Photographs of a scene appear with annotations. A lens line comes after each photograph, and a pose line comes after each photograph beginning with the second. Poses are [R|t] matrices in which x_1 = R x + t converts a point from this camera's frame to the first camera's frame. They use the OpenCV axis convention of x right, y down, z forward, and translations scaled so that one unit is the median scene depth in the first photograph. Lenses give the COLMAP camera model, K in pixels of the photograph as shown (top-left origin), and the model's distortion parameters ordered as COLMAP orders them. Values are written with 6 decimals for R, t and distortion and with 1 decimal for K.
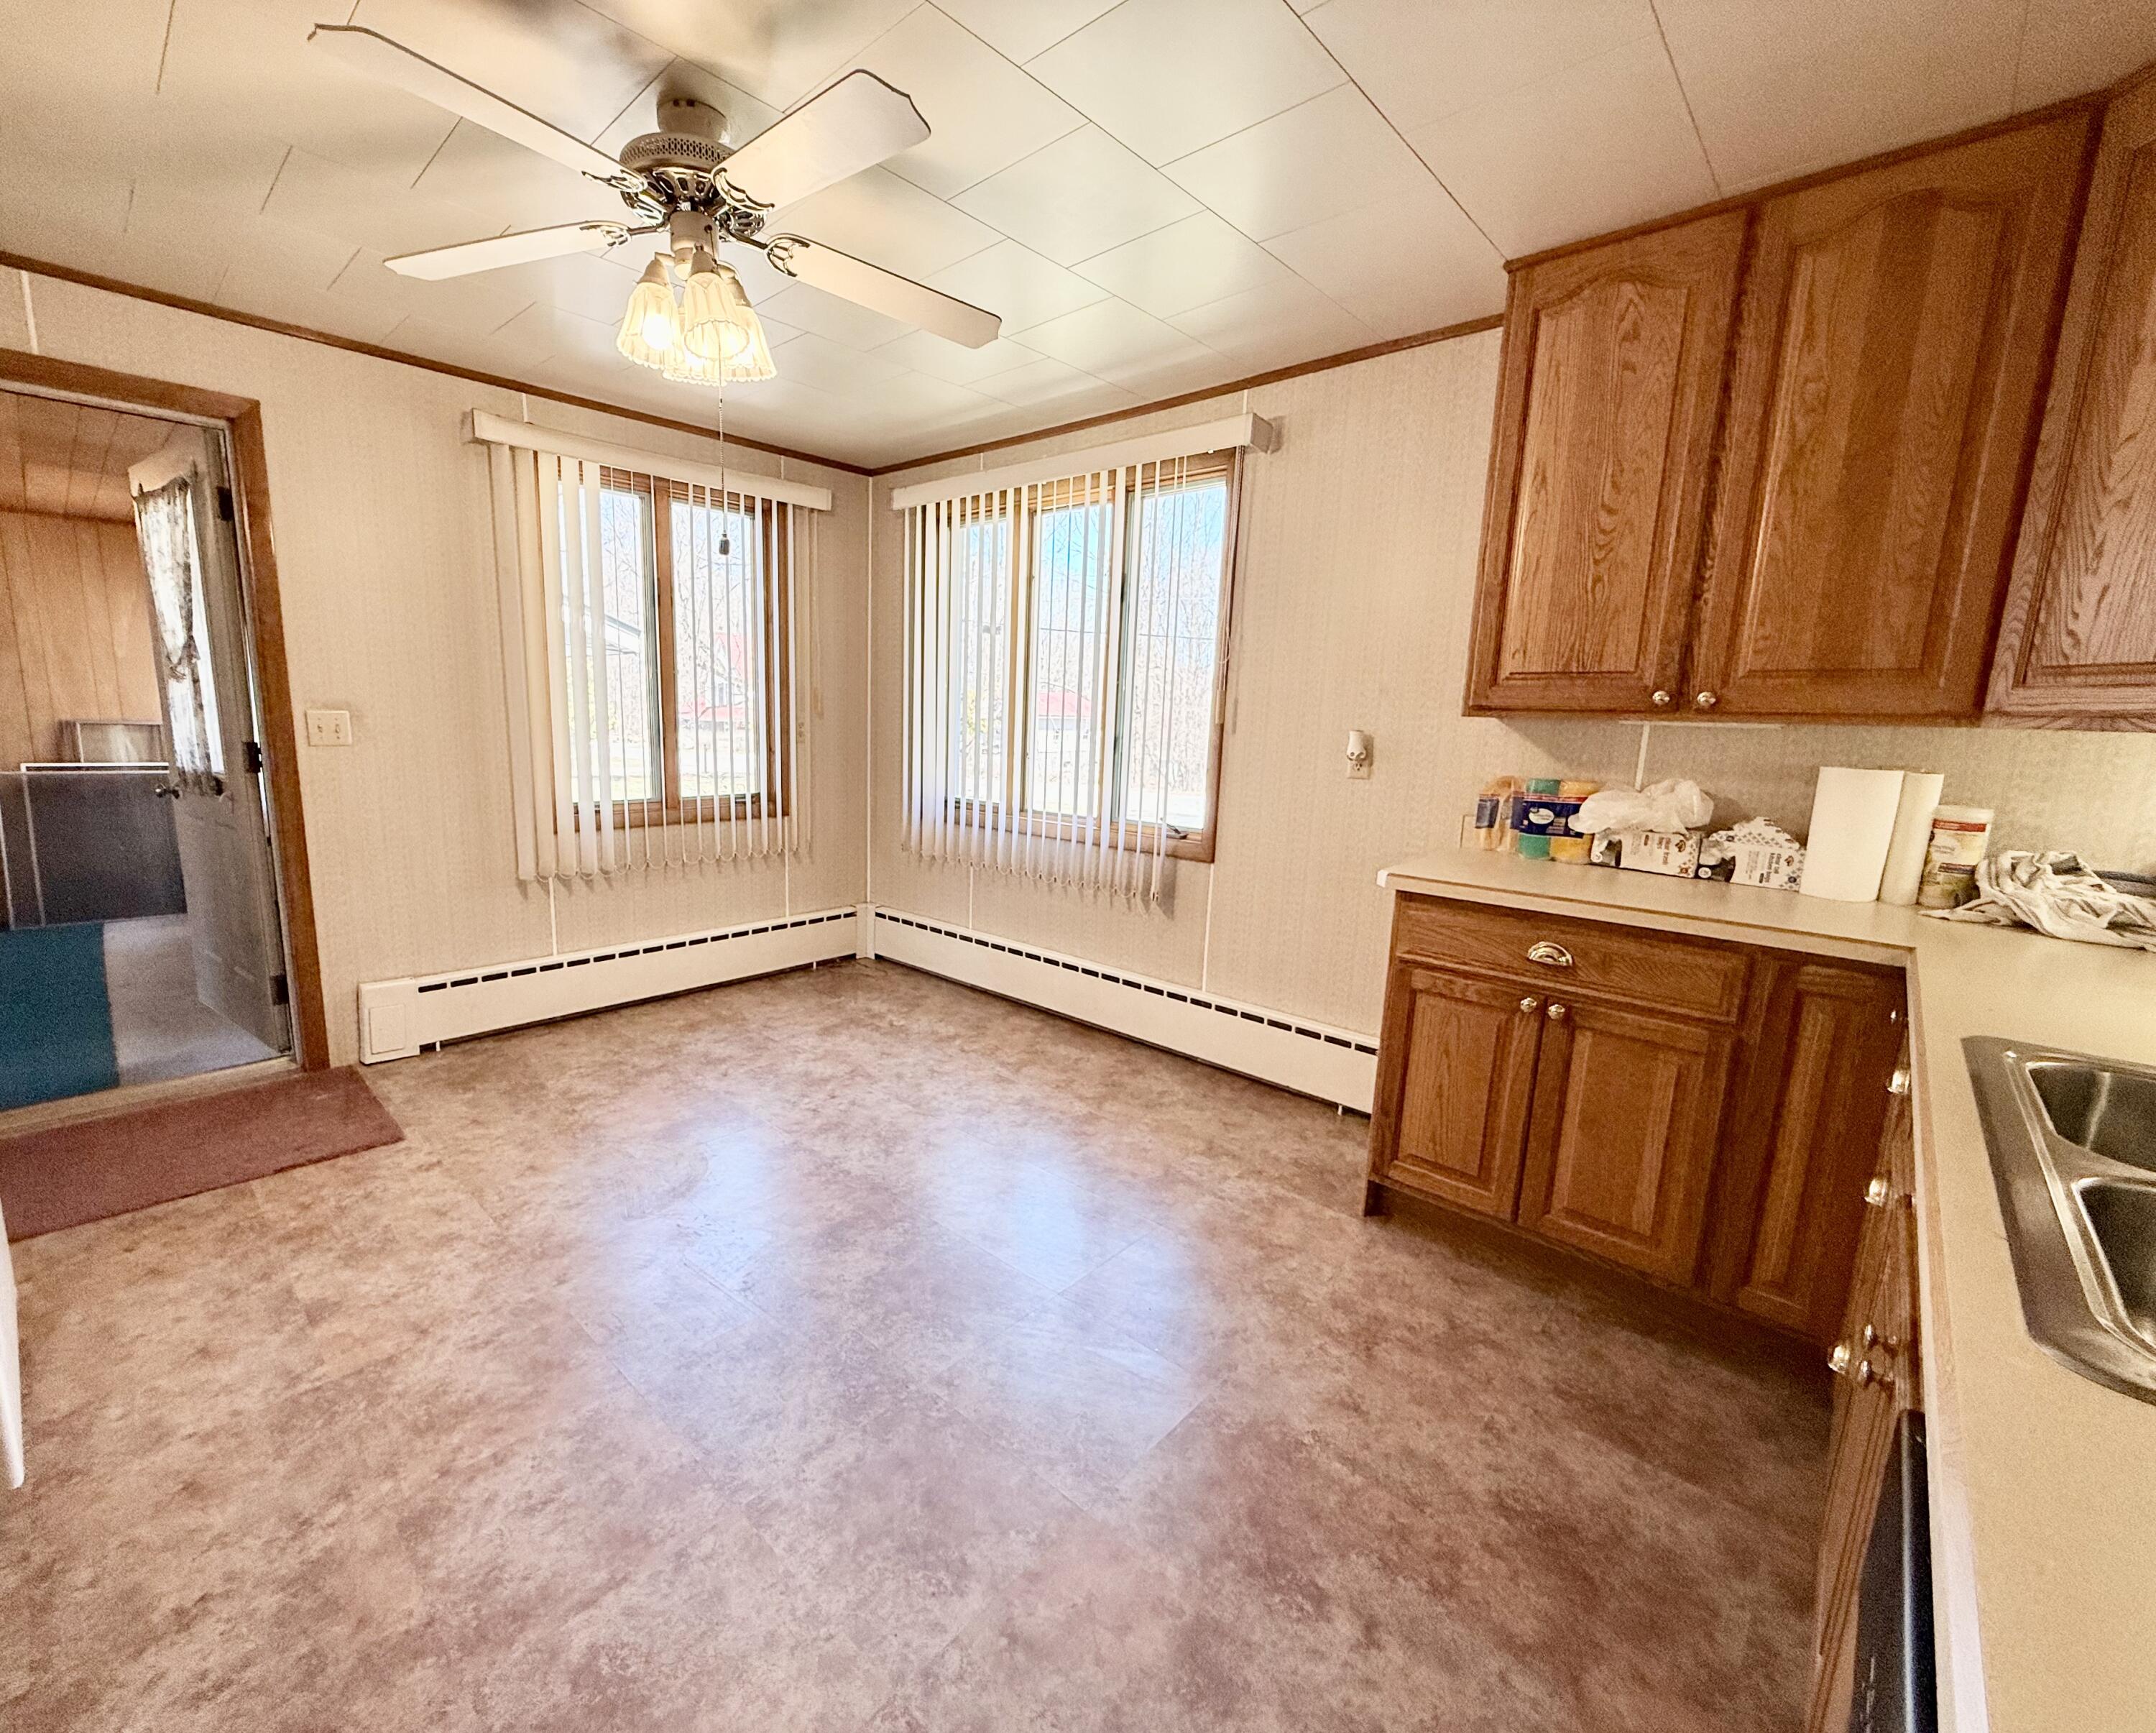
lens RADIAL K [[914.8, 0, 1006.1], [0, 914.8, 866.6], [0, 0, 1]] dist [-0.000868, -0.000392]
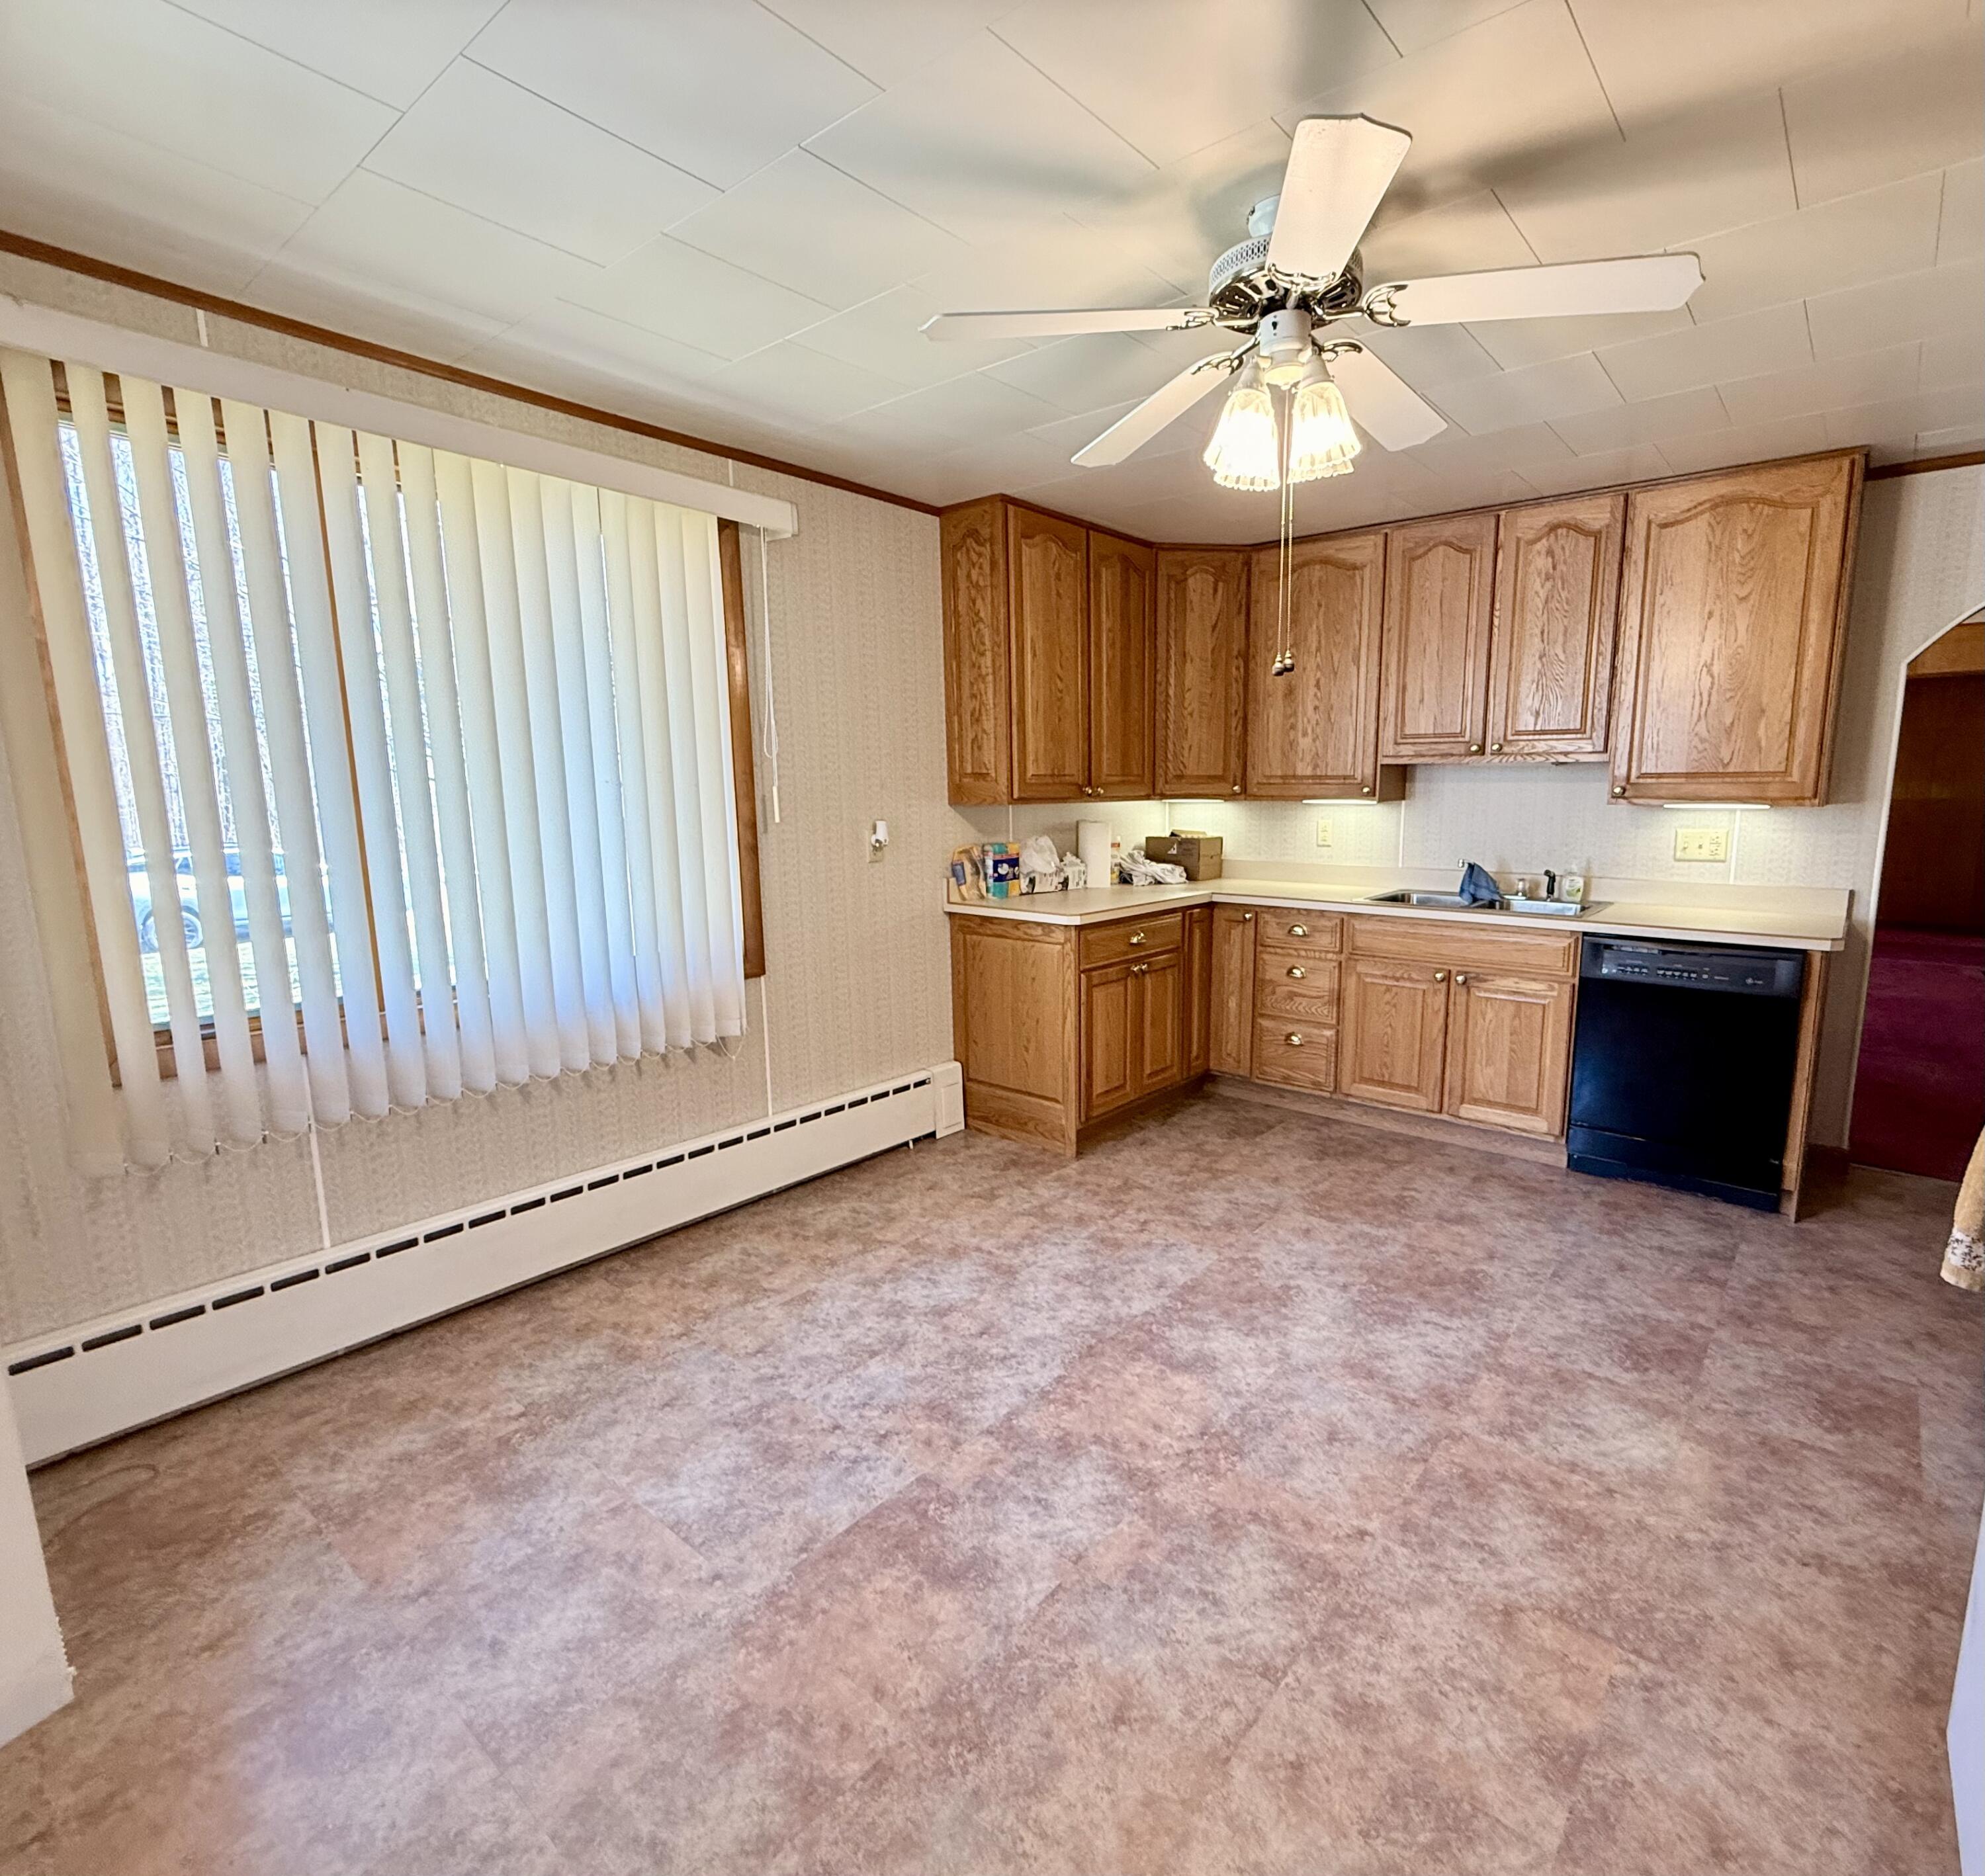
lens RADIAL K [[1000.8, 0, 1074.5], [0, 1000.8, 946.3], [0, 0, 1]] dist [-0.000789, 0.000585]
pose [[-0.096024, -0.184126, 0.978201, -1.054042], [0.172204, 0.964850, 0.198518, -0.239984], [-0.980370, 0.187513, -0.060942, 1.020869]]
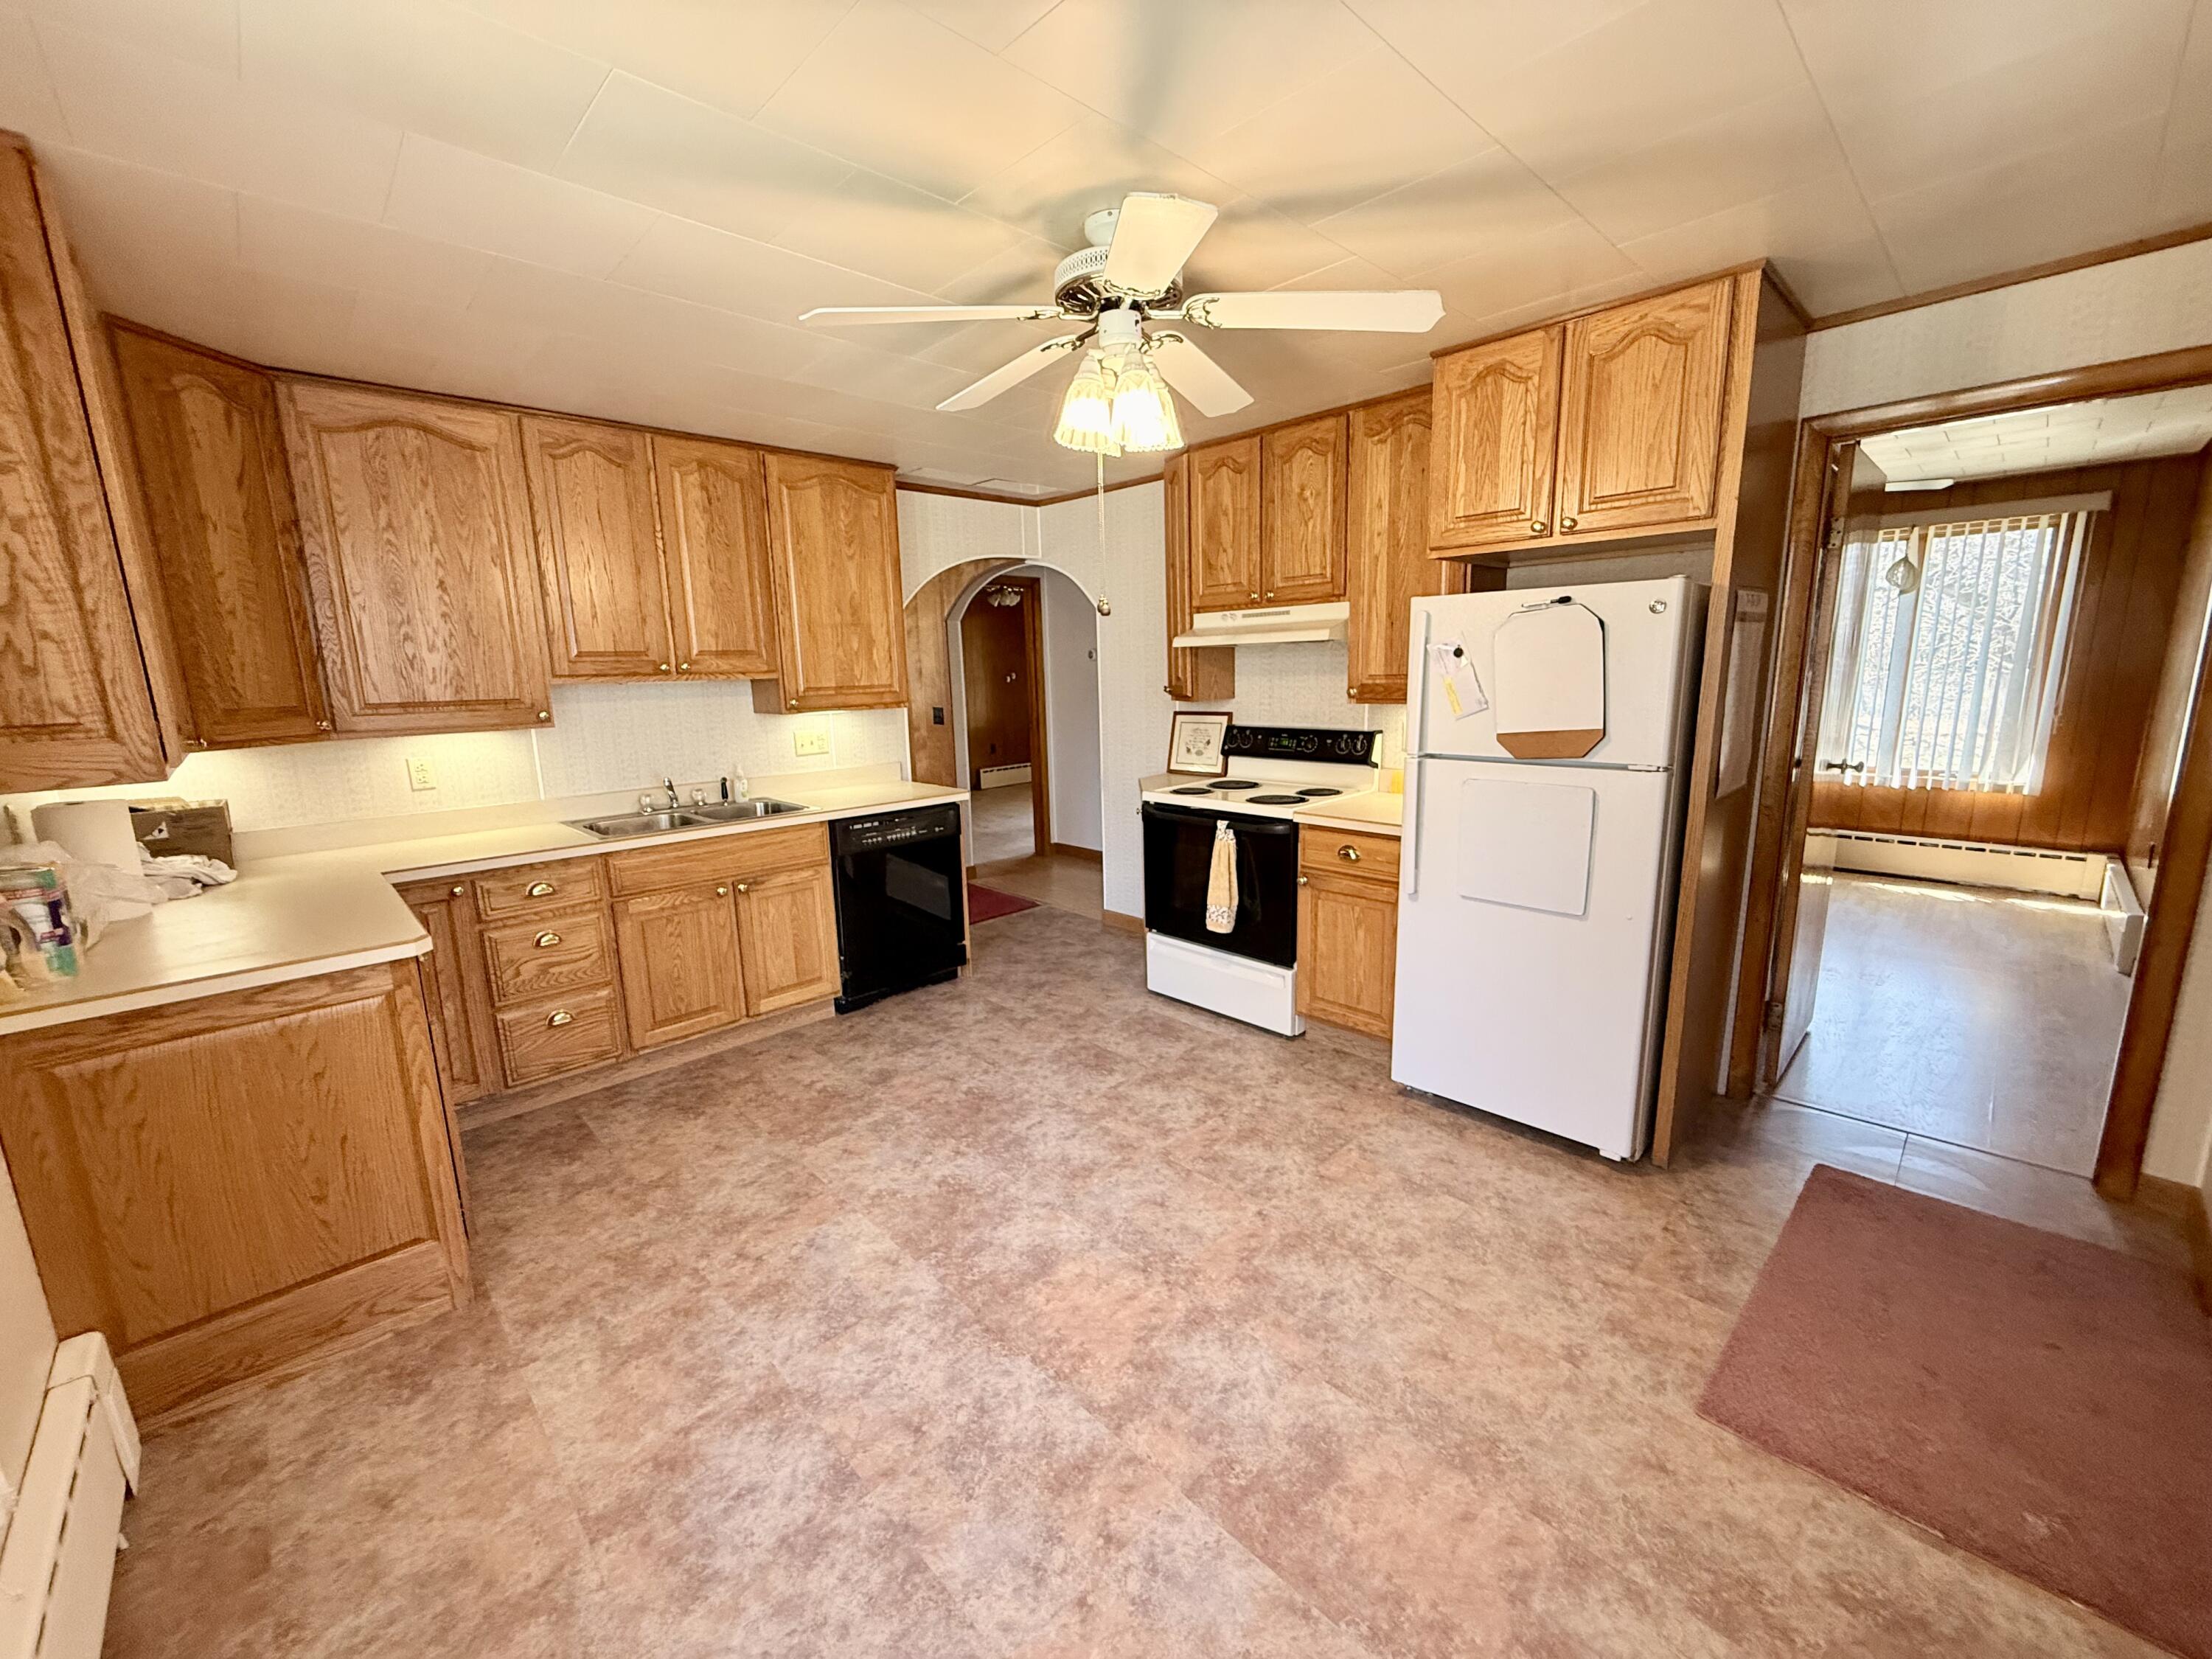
lens RADIAL K [[884.1, 0, 1106.0], [0, 884.1, 829.5], [0, 0, 1]] dist [-0.000514, -0.000107]
pose [[-0.999236, -0.007426, 0.038371, -0.272855], [0.006558, 0.936003, 0.351930, -0.366981], [-0.038529, 0.351913, -0.935239, 1.620679]]
